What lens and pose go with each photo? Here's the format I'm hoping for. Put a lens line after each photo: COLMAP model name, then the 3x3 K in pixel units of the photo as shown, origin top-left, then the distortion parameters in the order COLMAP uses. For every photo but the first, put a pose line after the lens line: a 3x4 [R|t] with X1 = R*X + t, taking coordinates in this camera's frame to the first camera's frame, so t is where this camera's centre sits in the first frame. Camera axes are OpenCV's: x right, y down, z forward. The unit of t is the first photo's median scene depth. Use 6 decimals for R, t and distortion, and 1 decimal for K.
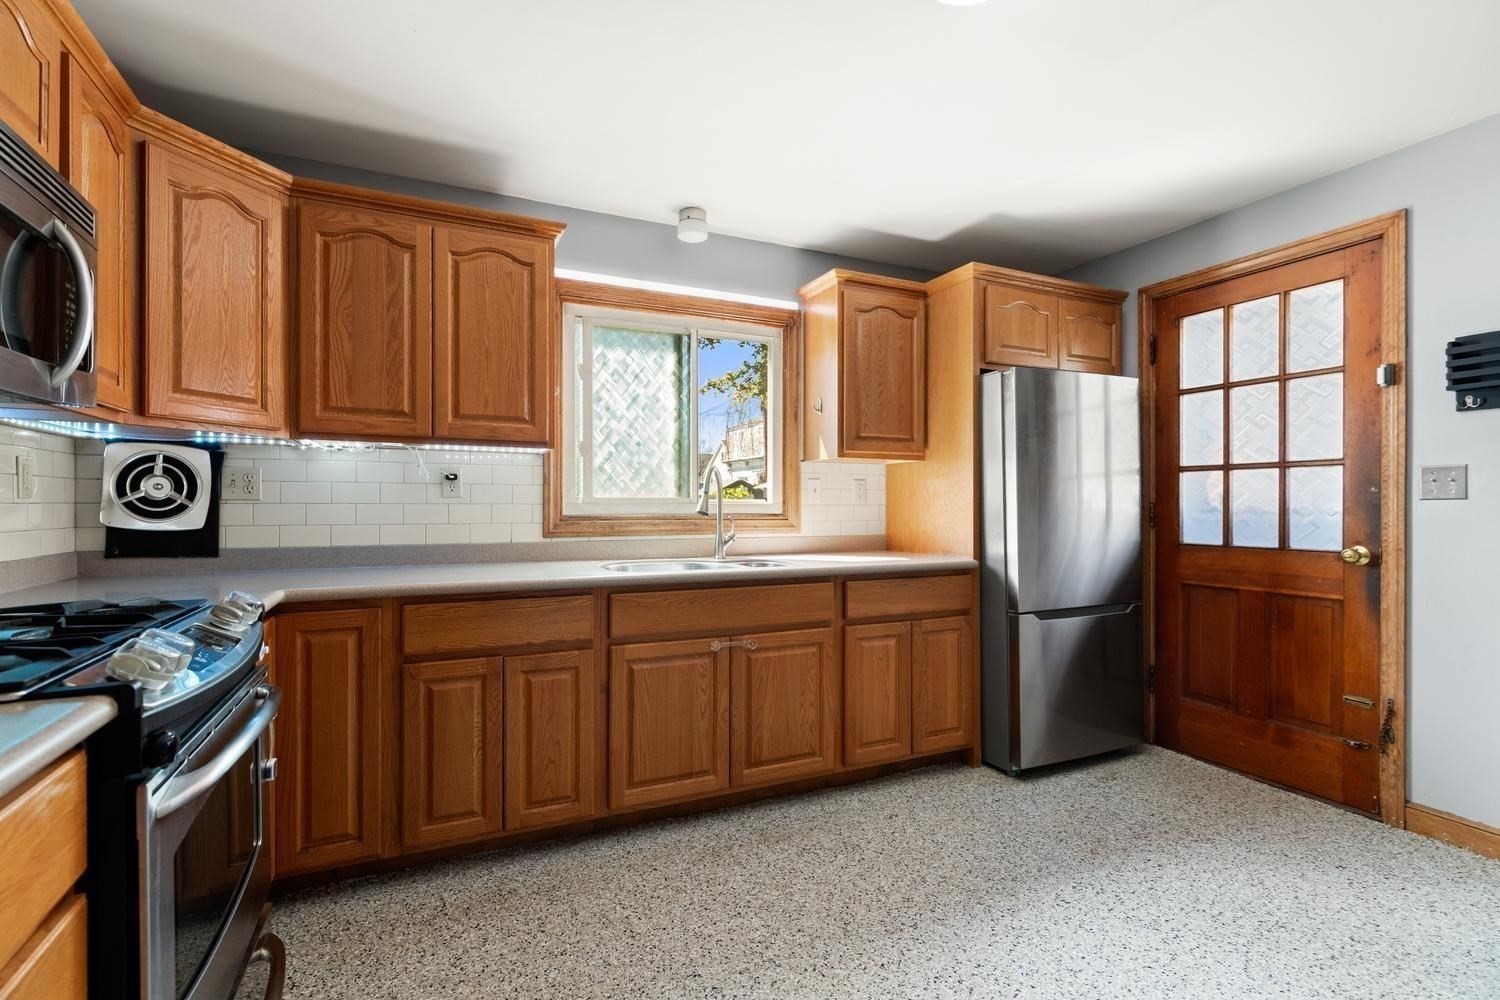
lens RADIAL K [[675.8, 0, 741.6], [0, 675.8, 500.9], [0, 0, 1]] dist [0.001091, -0.000159]
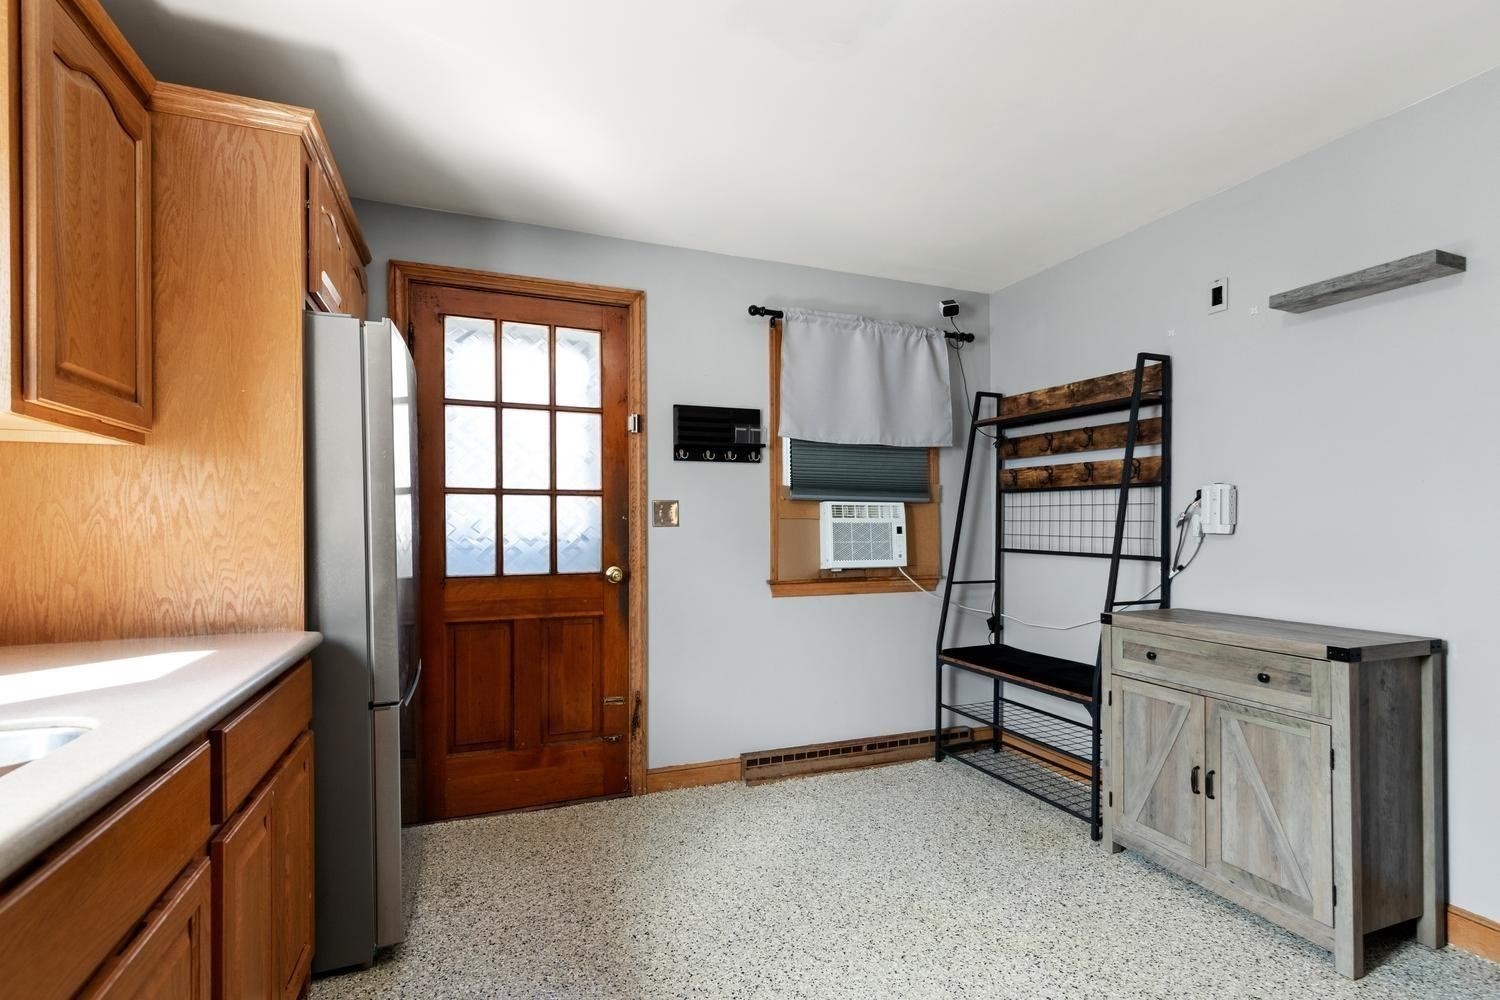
lens RADIAL K [[690.3, 0, 739.7], [0, 690.3, 523.9], [0, 0, 1]] dist [0.002054, 0.000023]
pose [[0.065601, 0.004177, 0.997837, -0.245404], [-0.002005, 0.999990, -0.004054, -0.001980], [-0.997844, -0.001735, 0.065608, 0.684241]]
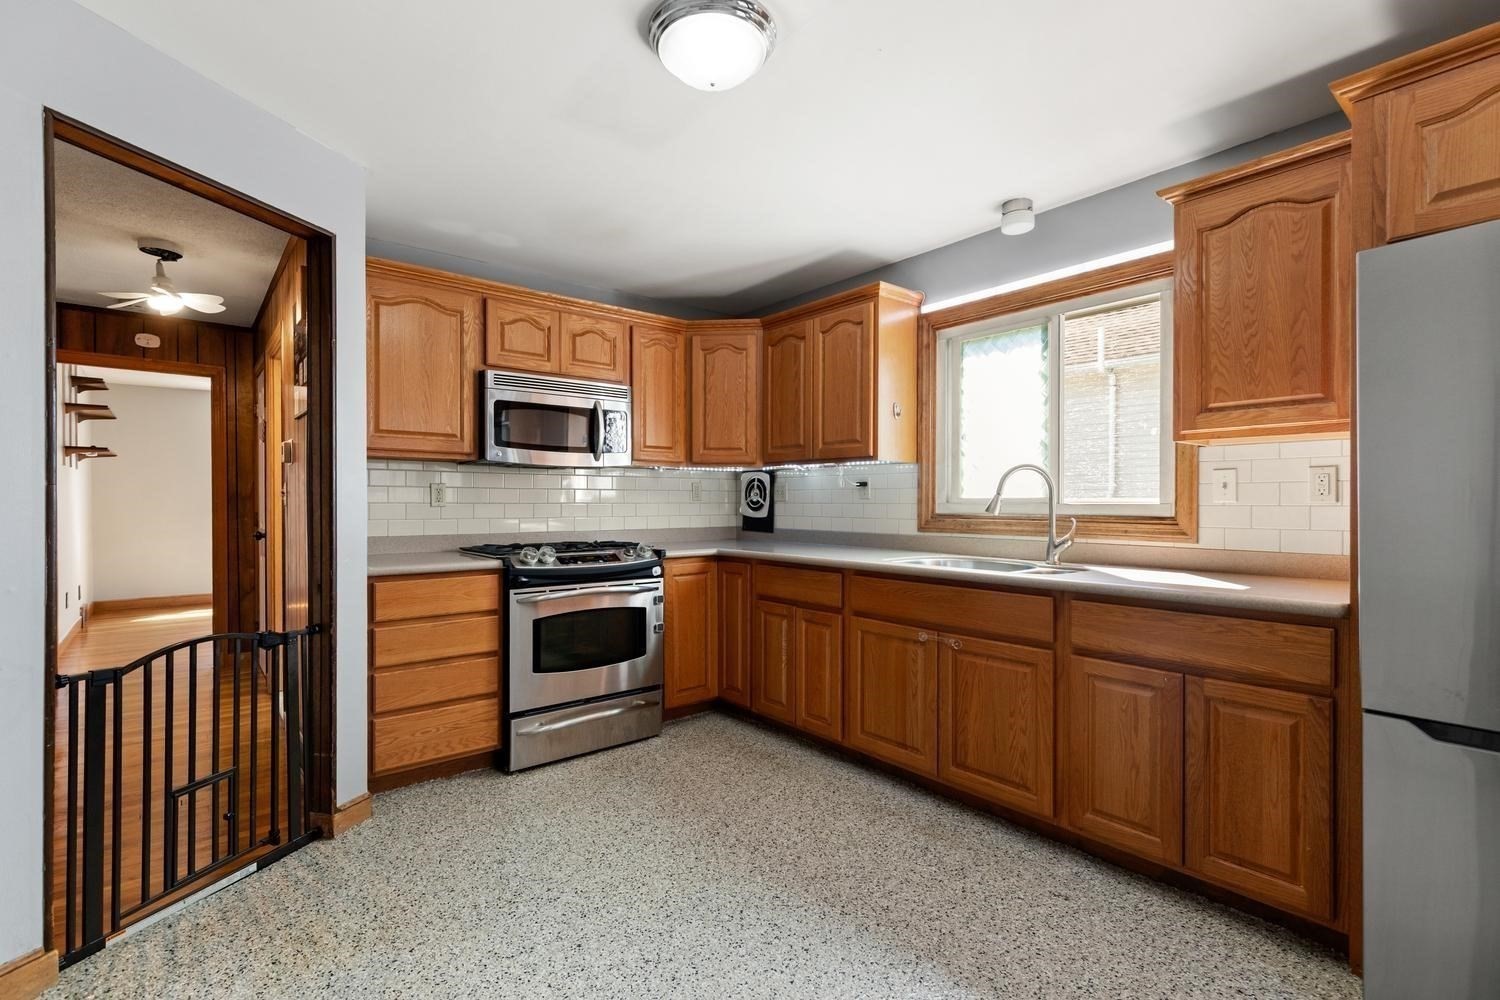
lens RADIAL K [[675.8, 0, 741.6], [0, 675.8, 500.9], [0, 0, 1]] dist [0.001091, -0.000159]
pose [[0.257349, -0.002512, -0.966315, 0.870849], [0.004426, 0.999989, -0.001421, -0.000447], [0.966308, -0.003911, 0.257357, 0.419360]]
